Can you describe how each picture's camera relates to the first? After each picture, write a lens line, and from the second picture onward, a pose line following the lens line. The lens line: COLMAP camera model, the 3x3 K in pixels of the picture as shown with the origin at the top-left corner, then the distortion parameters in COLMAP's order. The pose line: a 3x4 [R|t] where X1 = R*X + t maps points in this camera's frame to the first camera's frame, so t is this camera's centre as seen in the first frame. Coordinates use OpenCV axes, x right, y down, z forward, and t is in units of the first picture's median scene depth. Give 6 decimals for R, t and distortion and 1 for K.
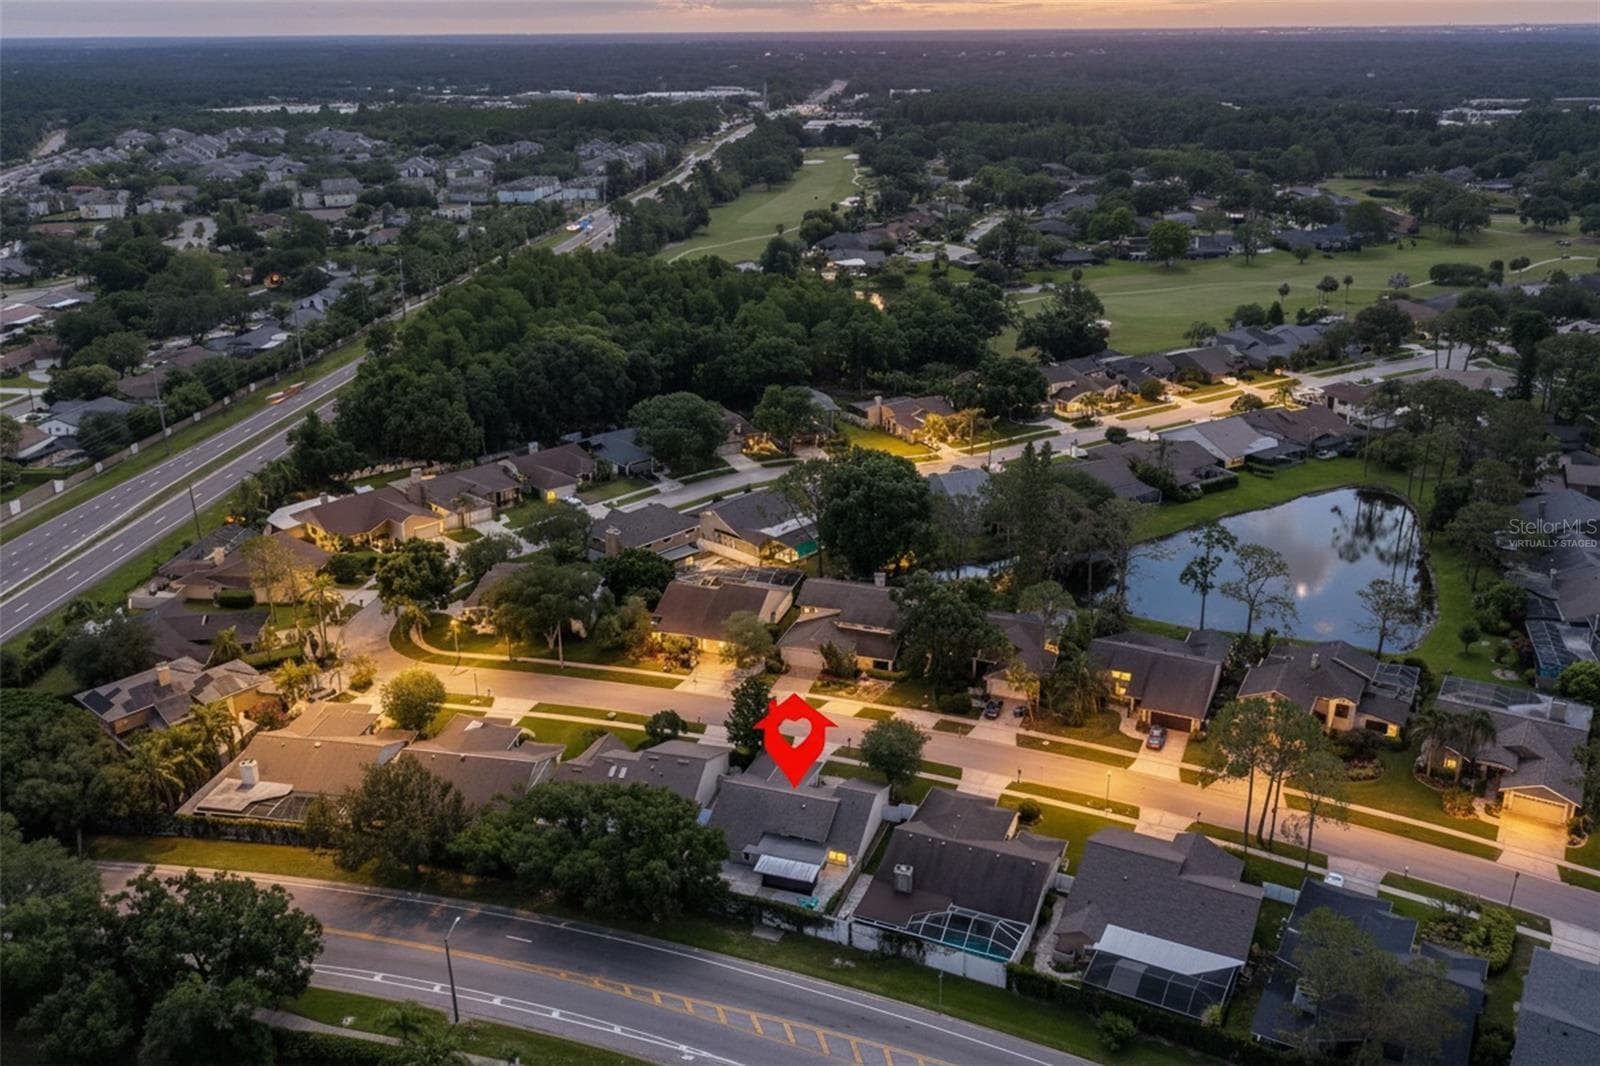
lens RADIAL K [[1355.6, 0, 800.0], [0, 1355.6, 533.0], [0, 0, 1]] dist [0.003861, 0.016796]
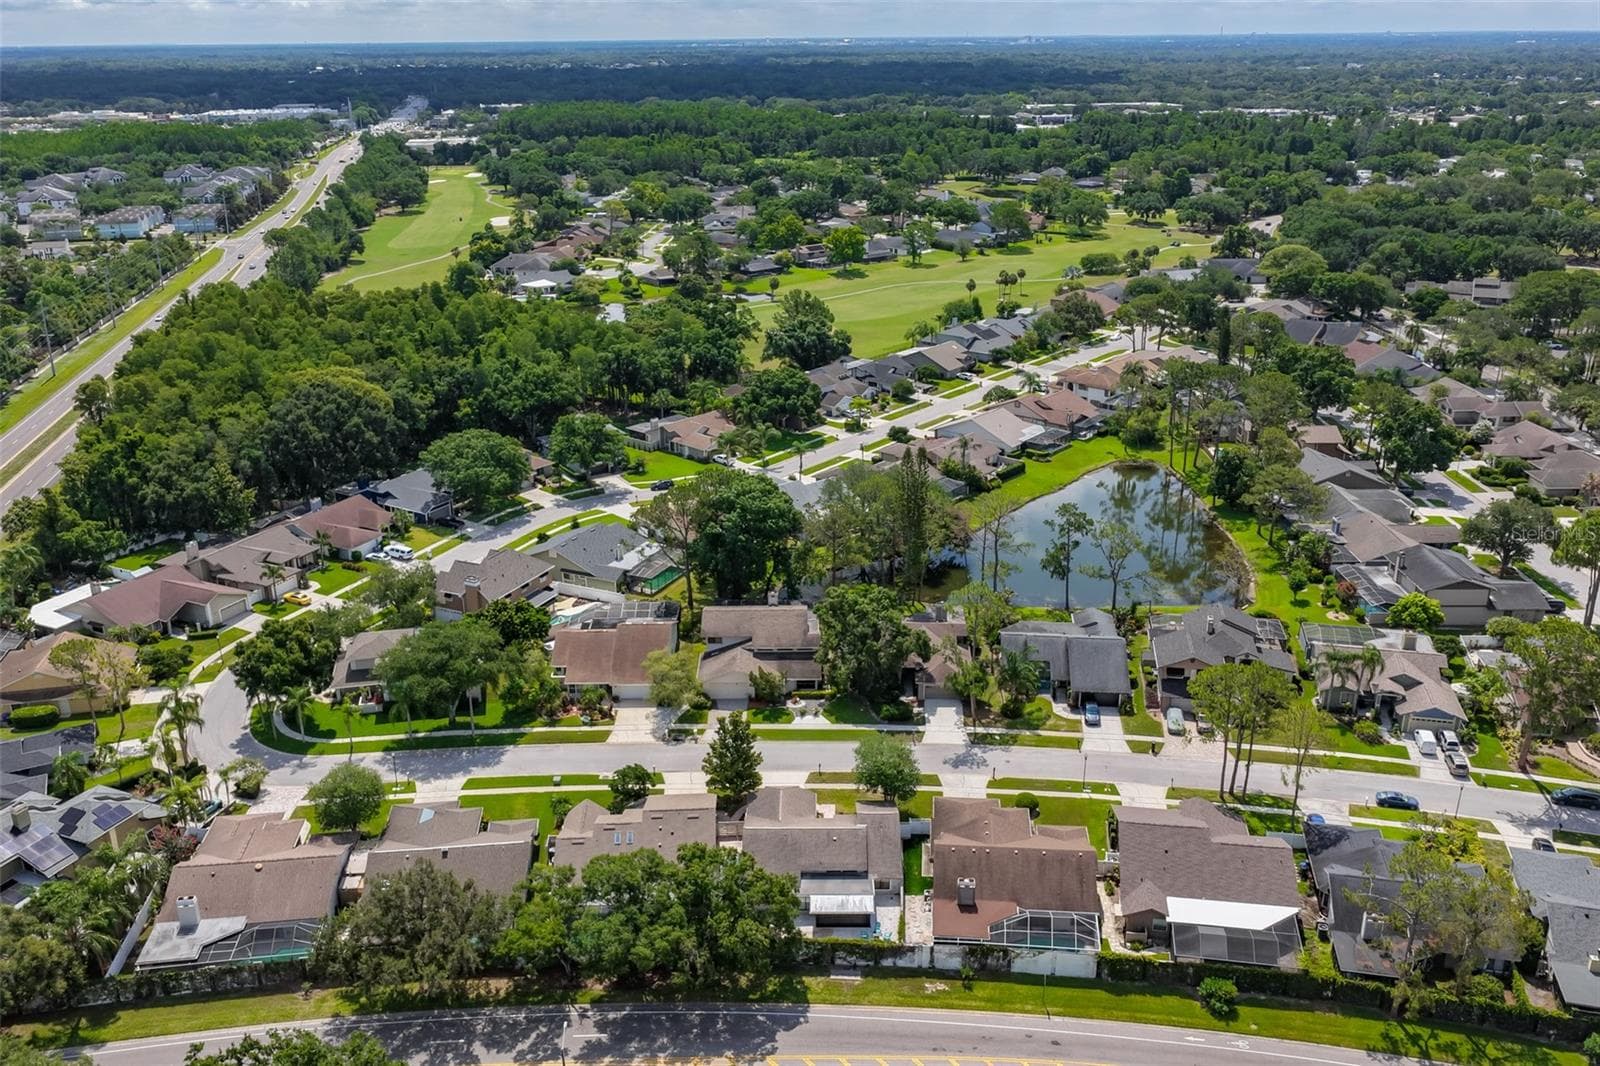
lens RADIAL K [[1355.6, 0, 800.0], [0, 1355.6, 533.0], [0, 0, 1]] dist [0.003861, 0.016796]
pose [[0.949931, -0.108683, 0.292949, -0.149564], [0.111202, 0.993765, 0.008094, -0.014845], [-0.292002, 0.024888, 0.956094, 0.034225]]
